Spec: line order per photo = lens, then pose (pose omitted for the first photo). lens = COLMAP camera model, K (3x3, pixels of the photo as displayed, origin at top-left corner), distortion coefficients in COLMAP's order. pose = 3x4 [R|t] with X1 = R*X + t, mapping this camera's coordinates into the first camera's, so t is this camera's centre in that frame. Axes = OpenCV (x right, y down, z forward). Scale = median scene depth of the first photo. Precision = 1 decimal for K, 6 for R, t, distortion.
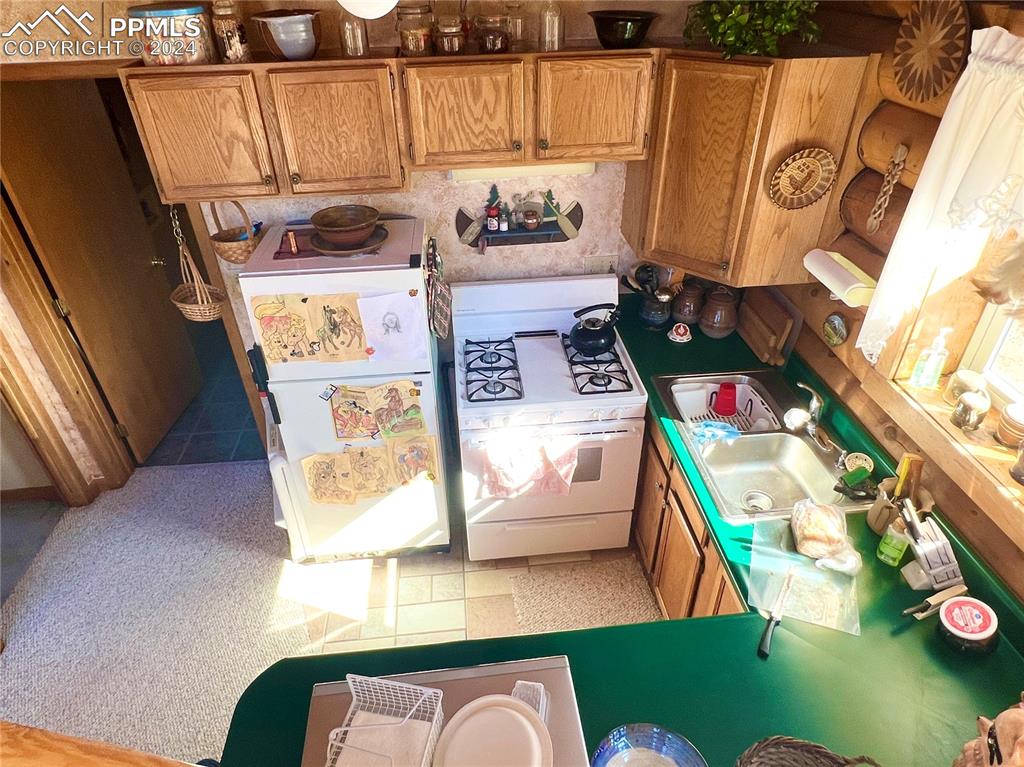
lens RADIAL K [[627.5, 0, 504.9], [0, 627.5, 382.8], [0, 0, 1]] dist [-0.000074, -0.001116]
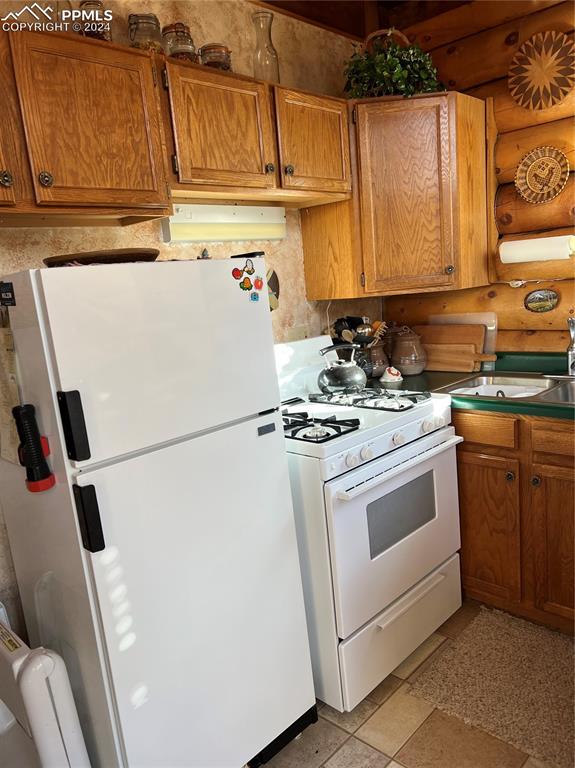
lens RADIAL K [[574.4, 0, 284.4], [0, 574.4, 391.4], [0, 0, 1]] dist [0.043074, -0.048800]
pose [[0.761677, -0.174263, 0.624083, -0.576706], [0.428848, 0.857597, -0.283930, 0.173223], [-0.485733, 0.483900, 0.727945, 0.522178]]
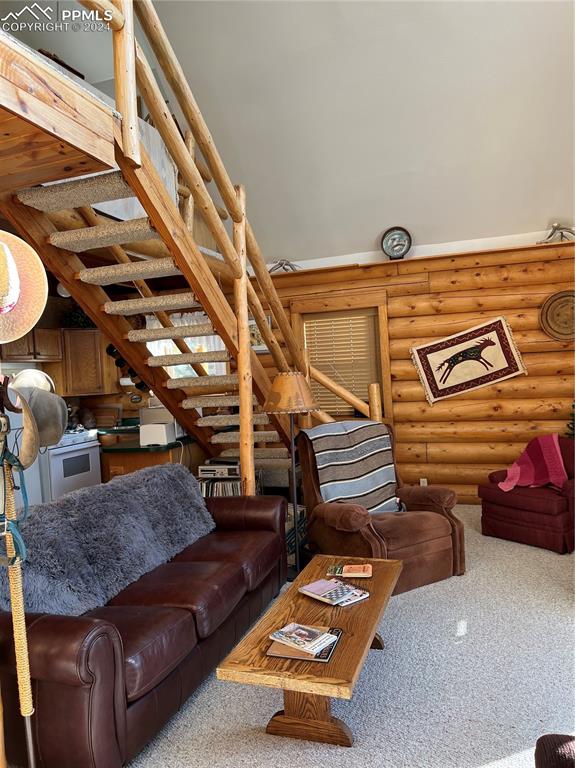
lens RADIAL K [[574.4, 0, 290.4], [0, 574.4, 384.7], [0, 0, 1]] dist [0.043074, -0.048800]
pose [[0.417743, -0.026198, 0.908187, -1.968332], [0.556350, 0.797643, -0.232897, 1.059550], [-0.718307, 0.602561, 0.347785, -0.738068]]
